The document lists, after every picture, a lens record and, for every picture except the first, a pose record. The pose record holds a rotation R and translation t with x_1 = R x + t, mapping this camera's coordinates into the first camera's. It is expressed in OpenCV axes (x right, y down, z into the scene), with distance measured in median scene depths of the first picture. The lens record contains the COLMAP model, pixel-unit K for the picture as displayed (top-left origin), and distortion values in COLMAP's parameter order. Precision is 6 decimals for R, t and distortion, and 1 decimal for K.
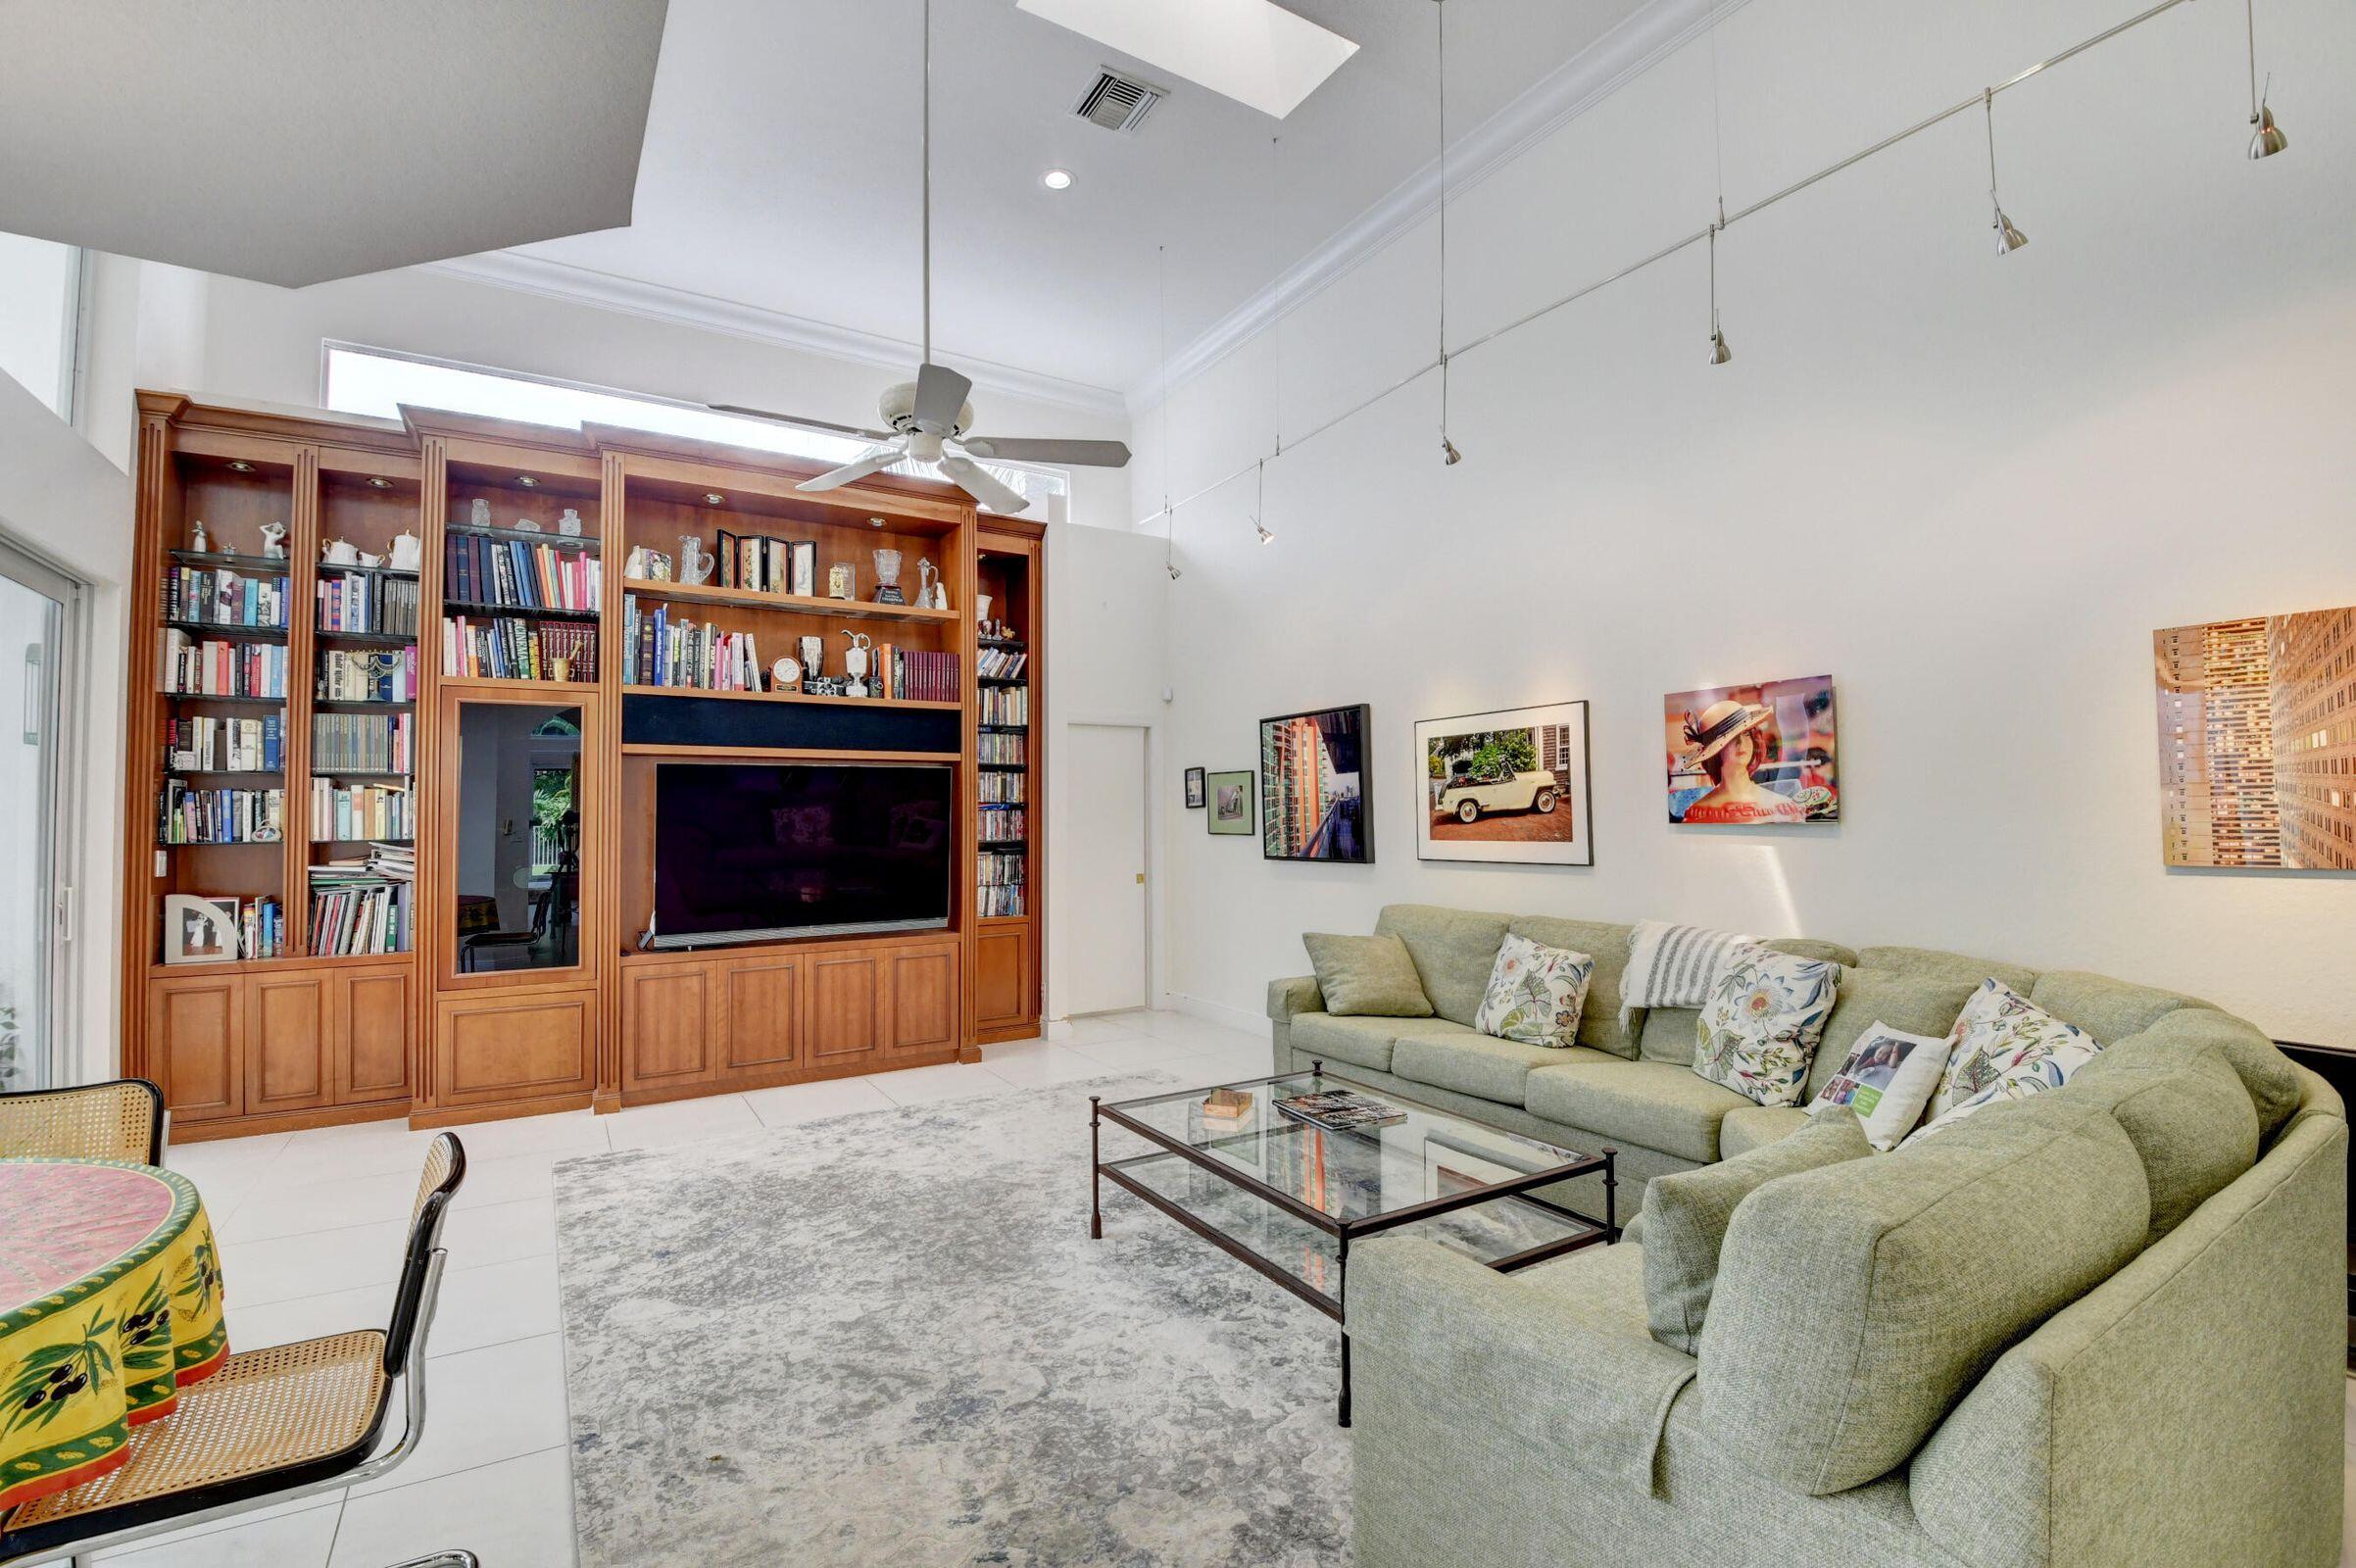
lens RADIAL K [[1037.3, 0, 1171.5], [0, 1037.3, 784.4], [0, 0, 1]] dist [0.032426, -0.037672]
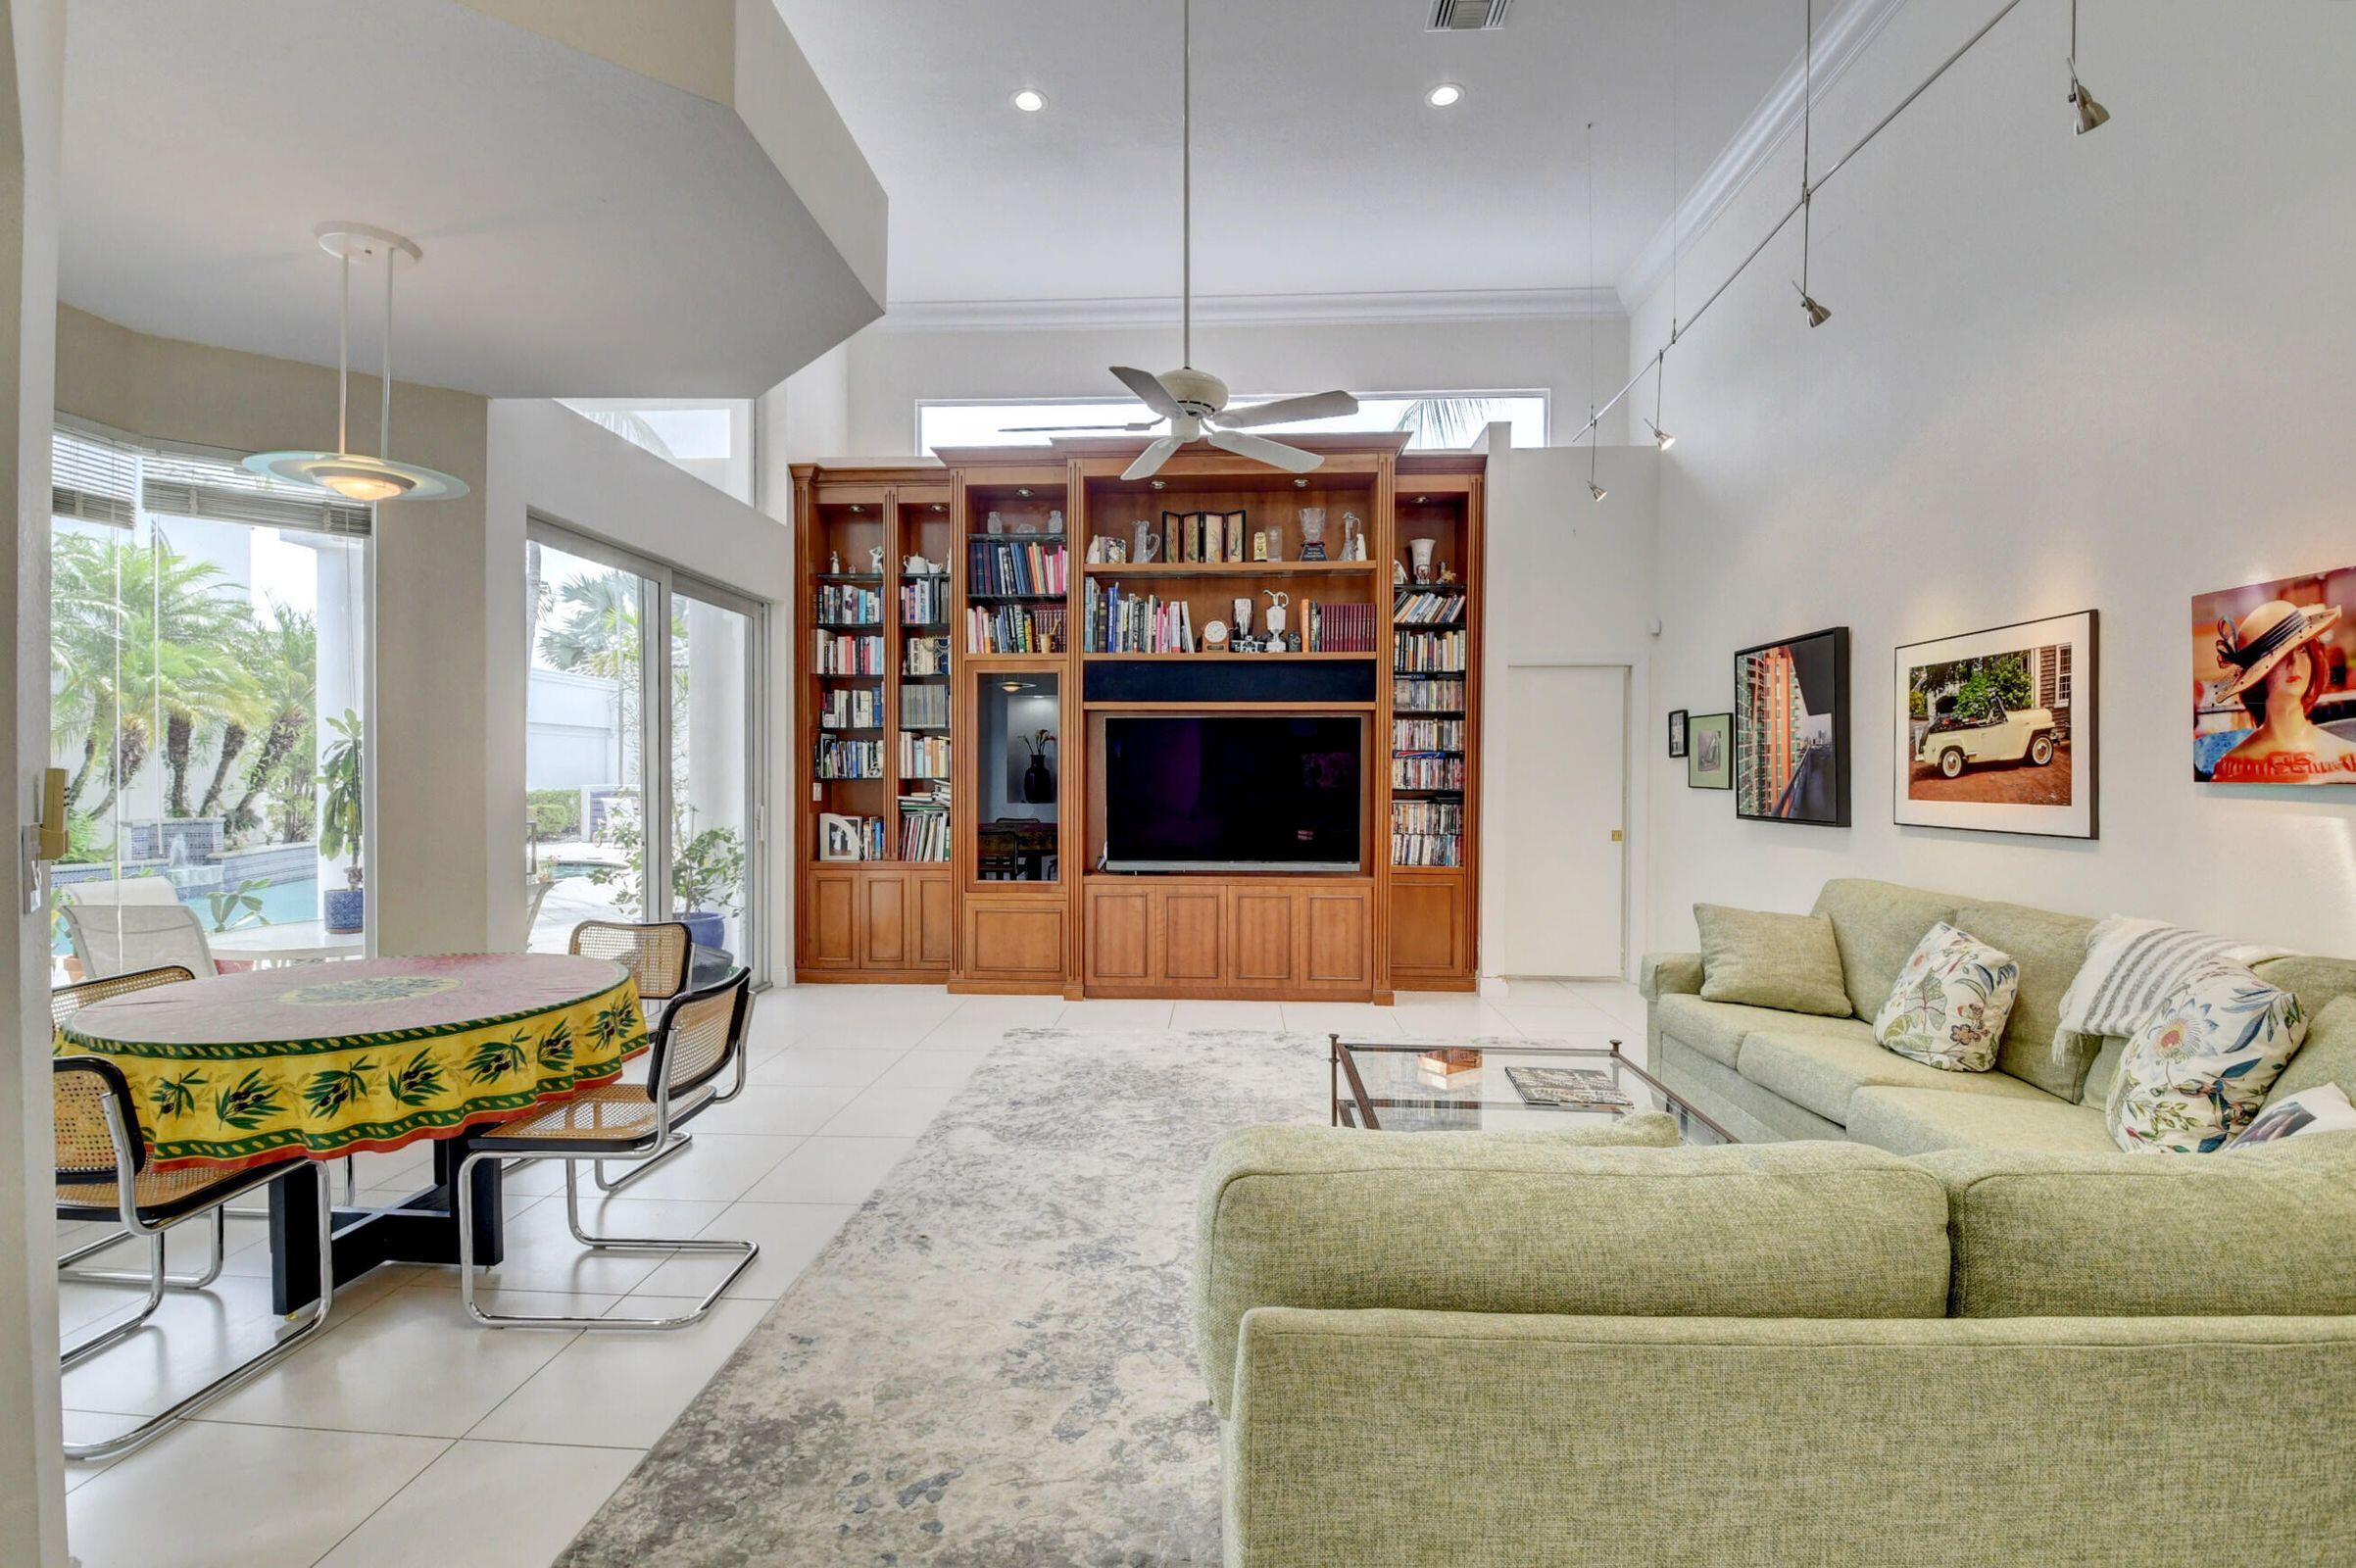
lens RADIAL K [[1074.6, 0, 1178.0], [0, 1074.6, 784.0], [0, 0, 1]] dist [0.044015, -0.042448]
pose [[0.828524, 0.018759, -0.559640, 0.271925], [0.008552, 0.998898, 0.046144, -0.000289], [0.559889, -0.043018, 0.827450, 0.021988]]
